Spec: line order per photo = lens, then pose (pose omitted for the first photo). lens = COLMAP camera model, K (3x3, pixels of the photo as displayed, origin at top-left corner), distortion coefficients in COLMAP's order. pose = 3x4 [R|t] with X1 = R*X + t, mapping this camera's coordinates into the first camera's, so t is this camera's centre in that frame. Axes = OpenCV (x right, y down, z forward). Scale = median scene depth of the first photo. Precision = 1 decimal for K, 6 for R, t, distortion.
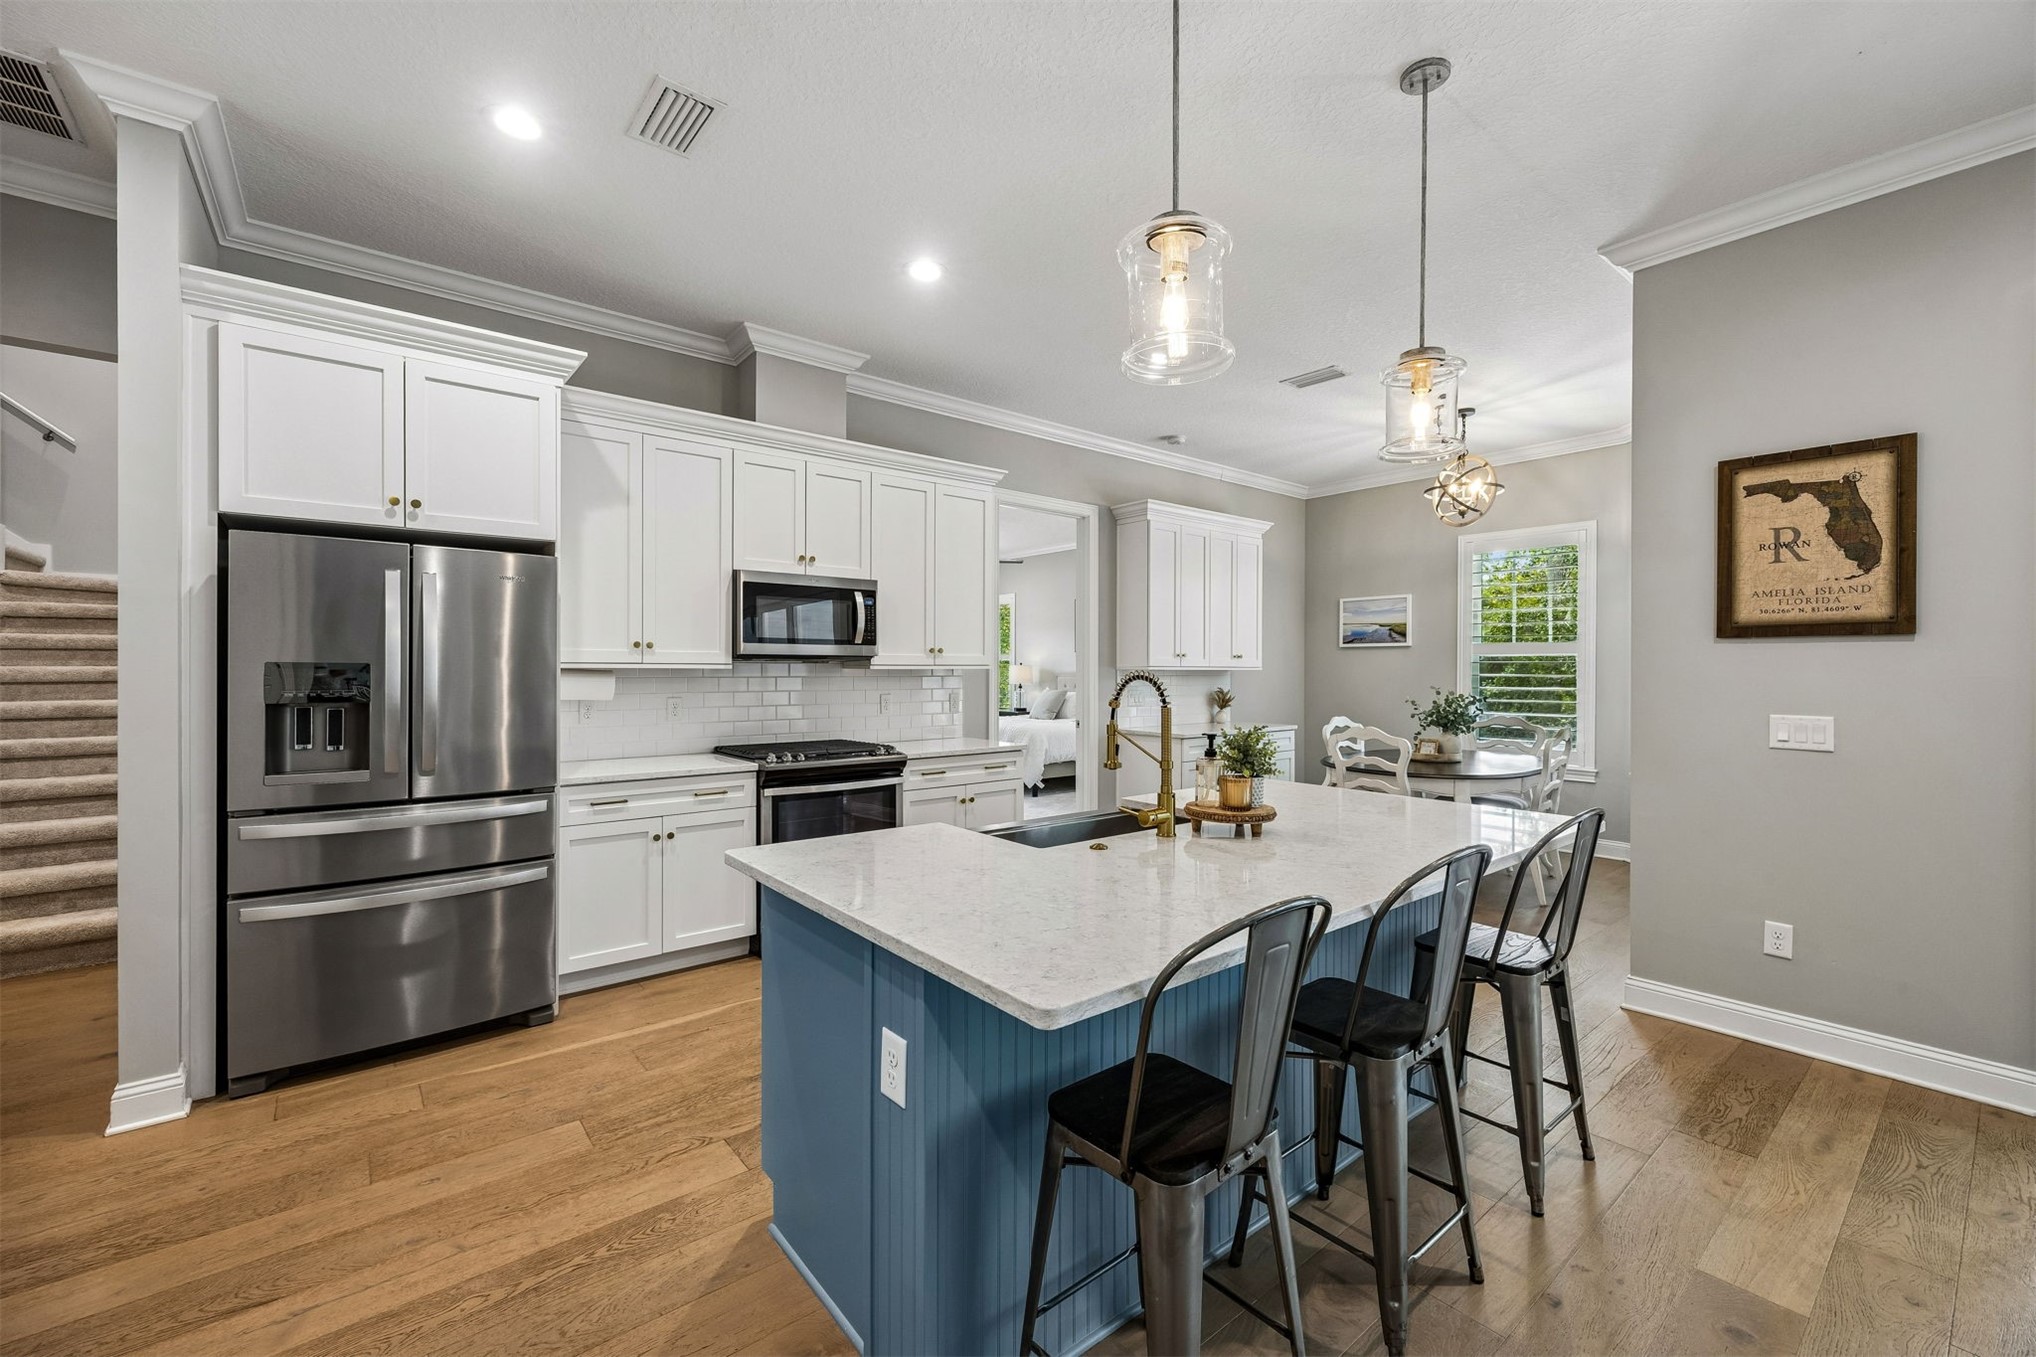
lens RADIAL K [[823.0, 0, 977.0], [0, 823.0, 670.6], [0, 0, 1]] dist [0.001034, 0.000659]
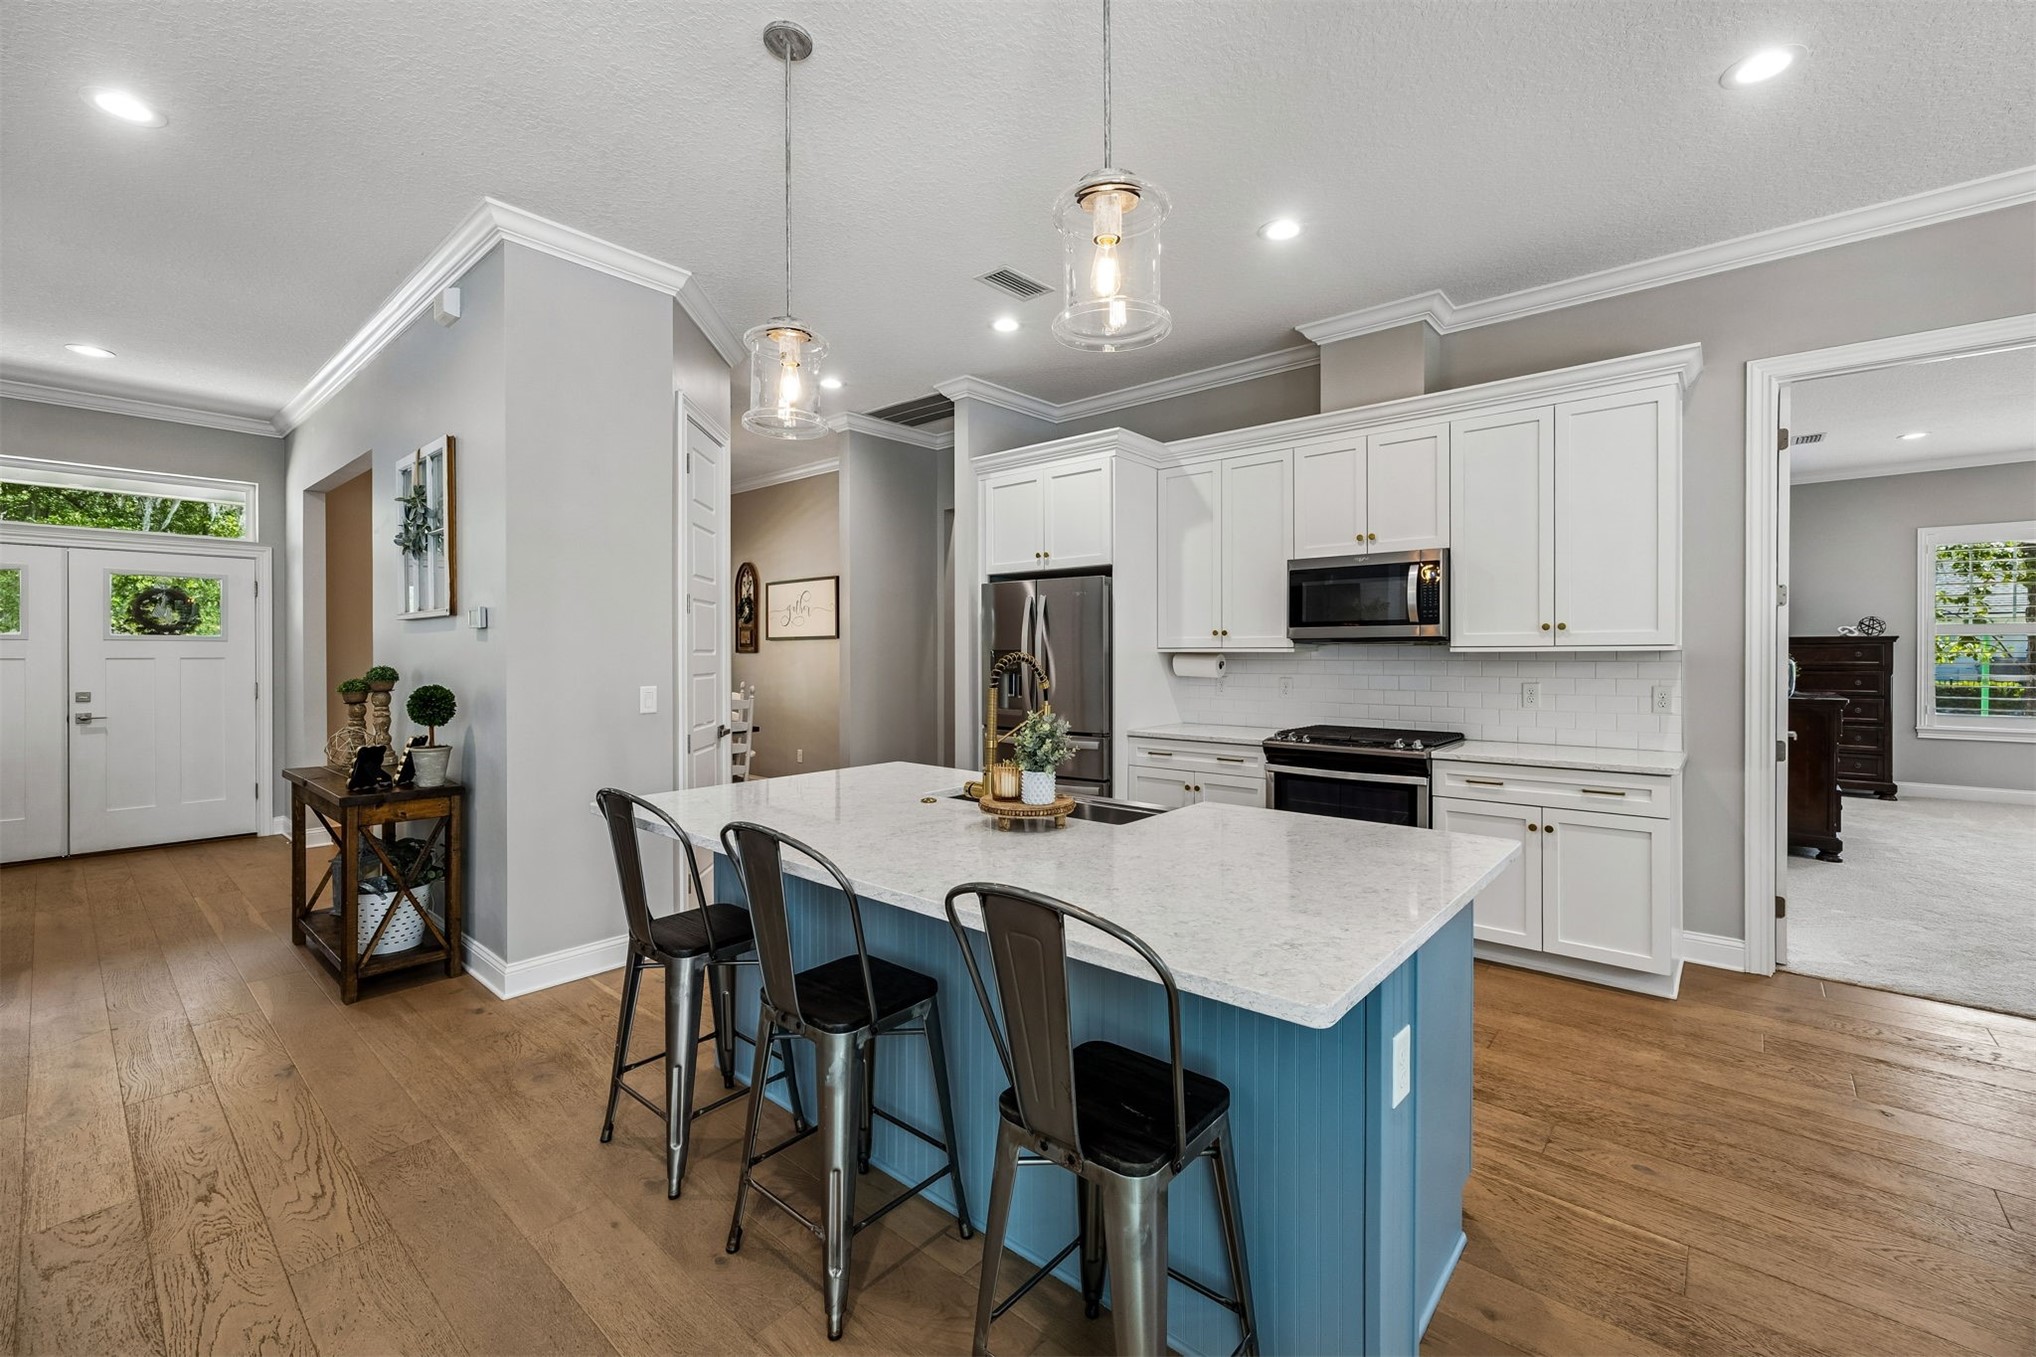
lens RADIAL K [[797.2, 0, 1031.2], [0, 797.2, 655.9], [0, 0, 1]] dist [0.000724, 0.000096]
pose [[0.228855, 0.001246, -0.973460, 0.629148], [0.000757, 0.999999, 0.001458, 0.001011], [0.973460, -0.001070, 0.228854, 0.418476]]
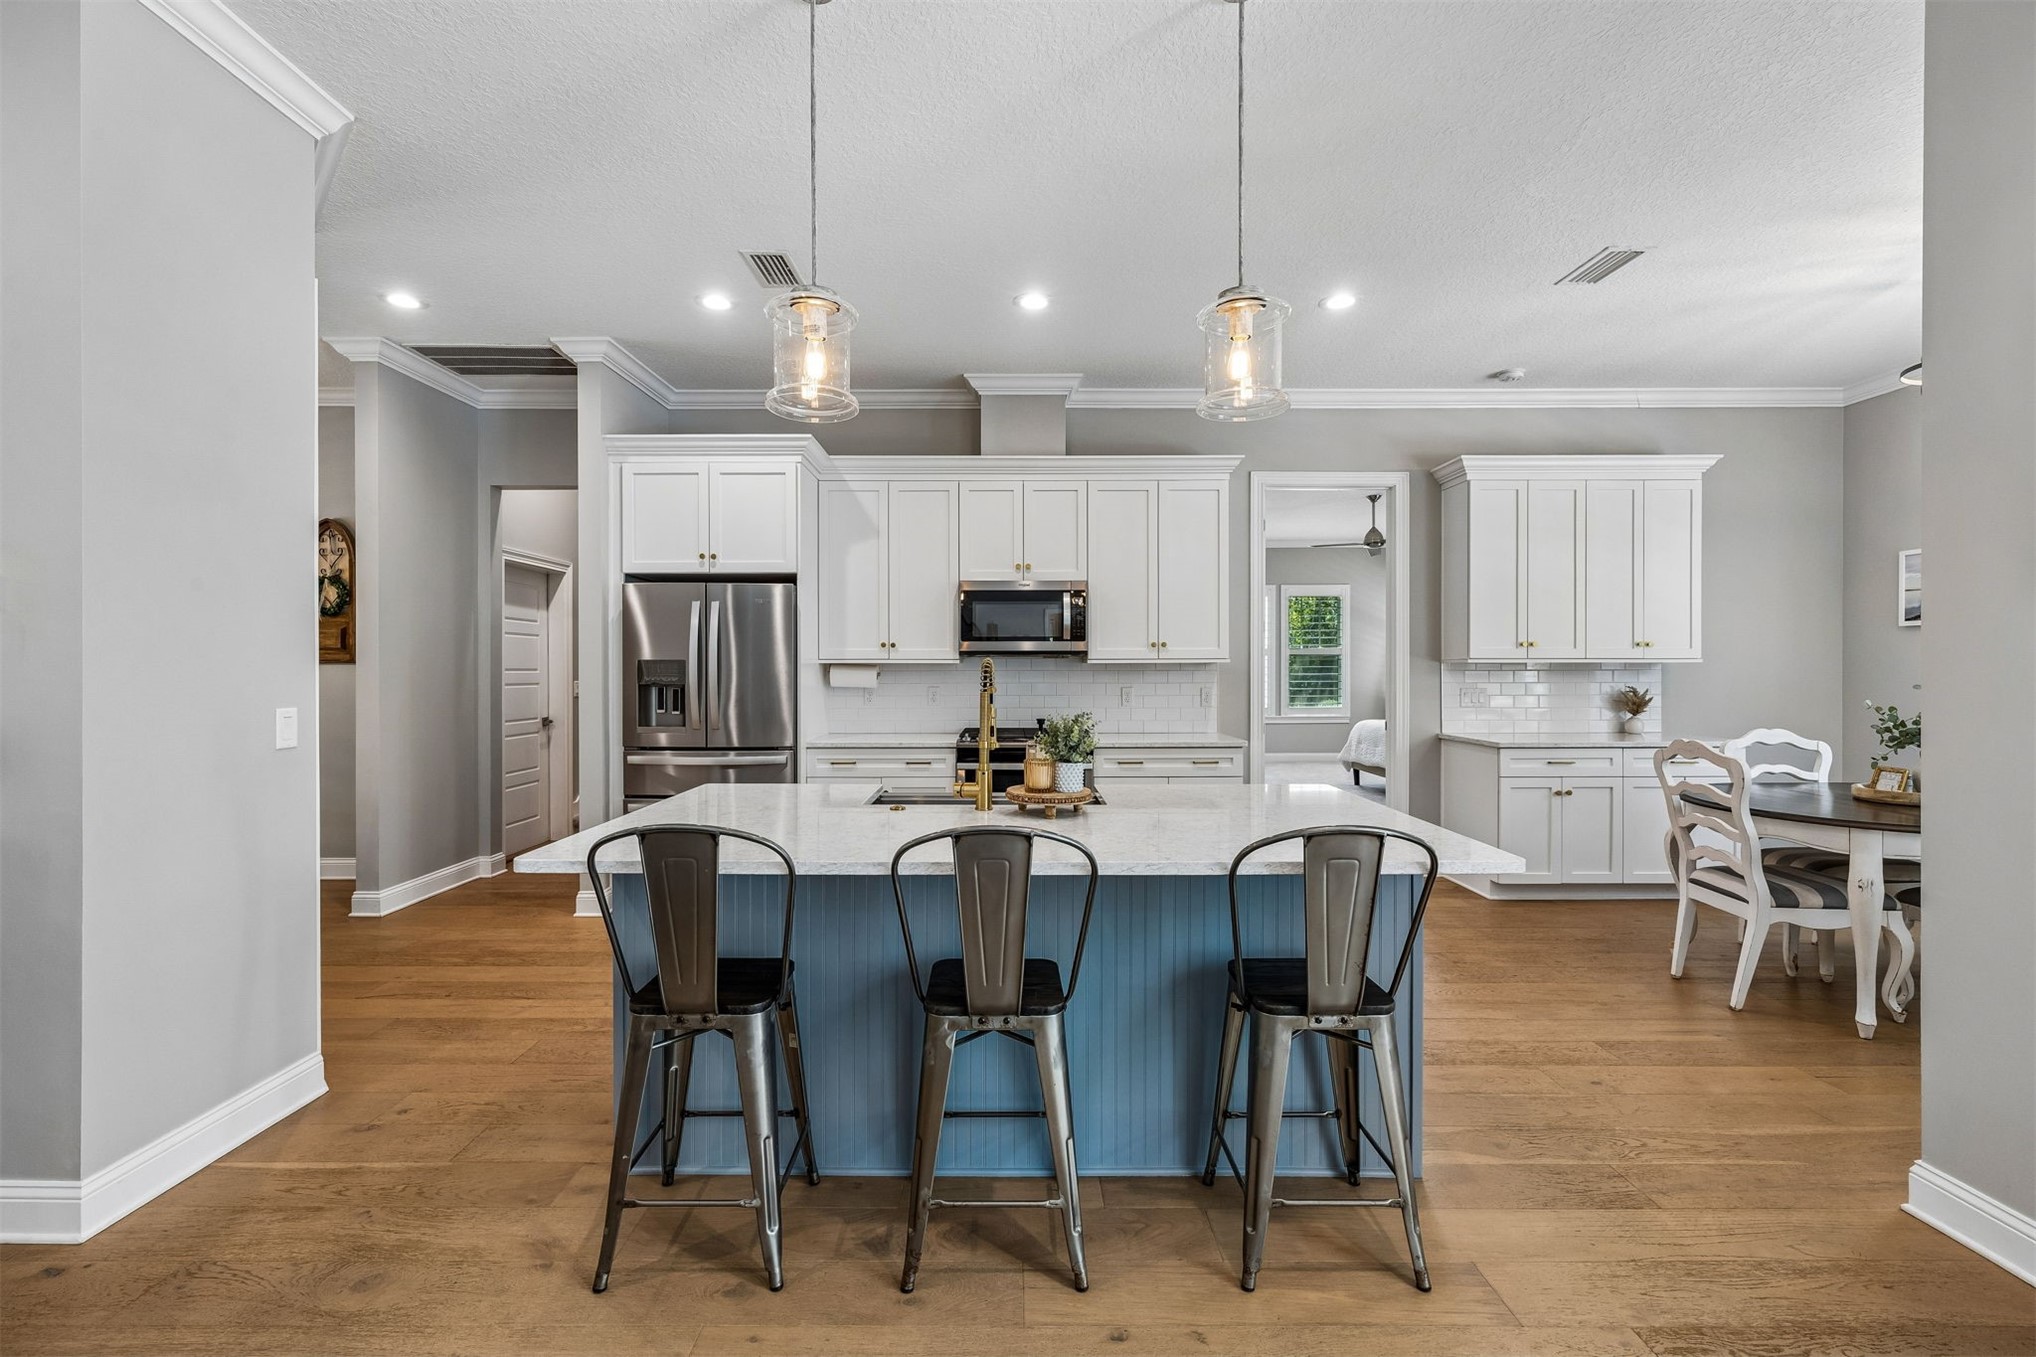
lens RADIAL K [[823.0, 0, 977.0], [0, 823.0, 670.6], [0, 0, 1]] dist [0.001034, 0.000659]
pose [[0.781759, -0.001196, -0.623579, 0.467305], [0.001576, 0.999999, 0.000058, 0.008248], [0.623578, -0.001028, 0.781760, 0.071208]]
